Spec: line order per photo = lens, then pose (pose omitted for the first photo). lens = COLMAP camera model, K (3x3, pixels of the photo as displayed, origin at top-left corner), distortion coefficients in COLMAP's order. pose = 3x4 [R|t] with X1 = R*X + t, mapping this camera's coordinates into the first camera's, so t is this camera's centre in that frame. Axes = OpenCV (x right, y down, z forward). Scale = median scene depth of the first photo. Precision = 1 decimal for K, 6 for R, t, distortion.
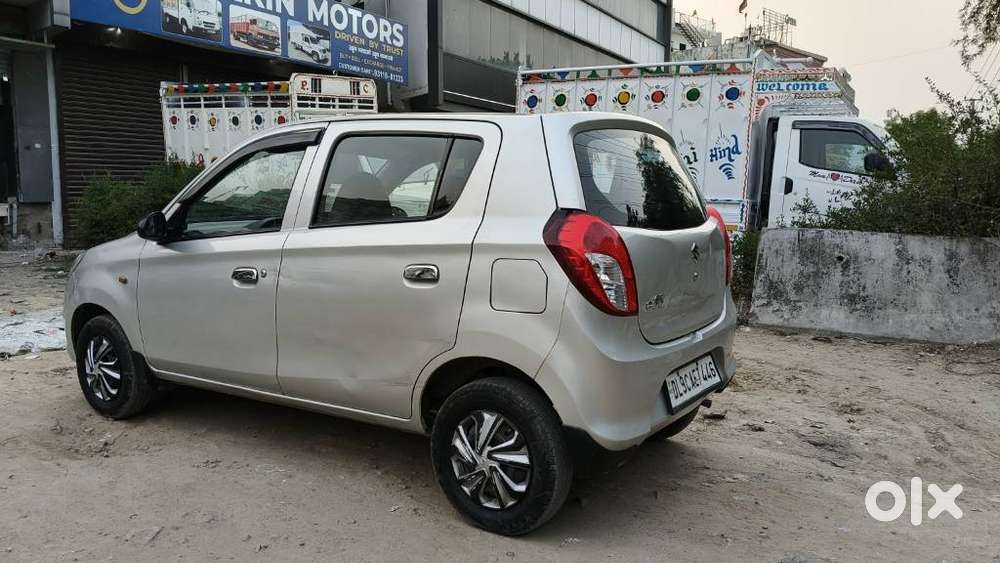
lens RADIAL K [[761.9, 0, 500.5], [0, 761.9, 280.1], [0, 0, 1]] dist [0.038110, -0.089430]
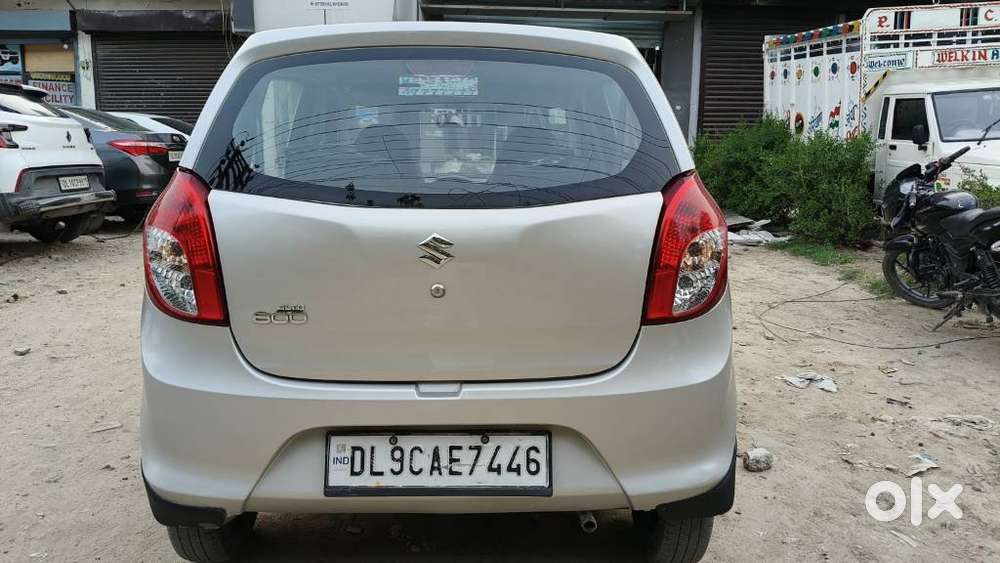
lens RADIAL K [[761.9, 0, 517.2], [0, 761.9, 280.5], [0, 0, 1]] dist [0.038110, -0.089430]
pose [[0.595131, 0.140824, -0.791194, 0.338705], [-0.099260, 0.989869, 0.101523, -0.035117], [0.797475, 0.018115, 0.603080, 0.311358]]
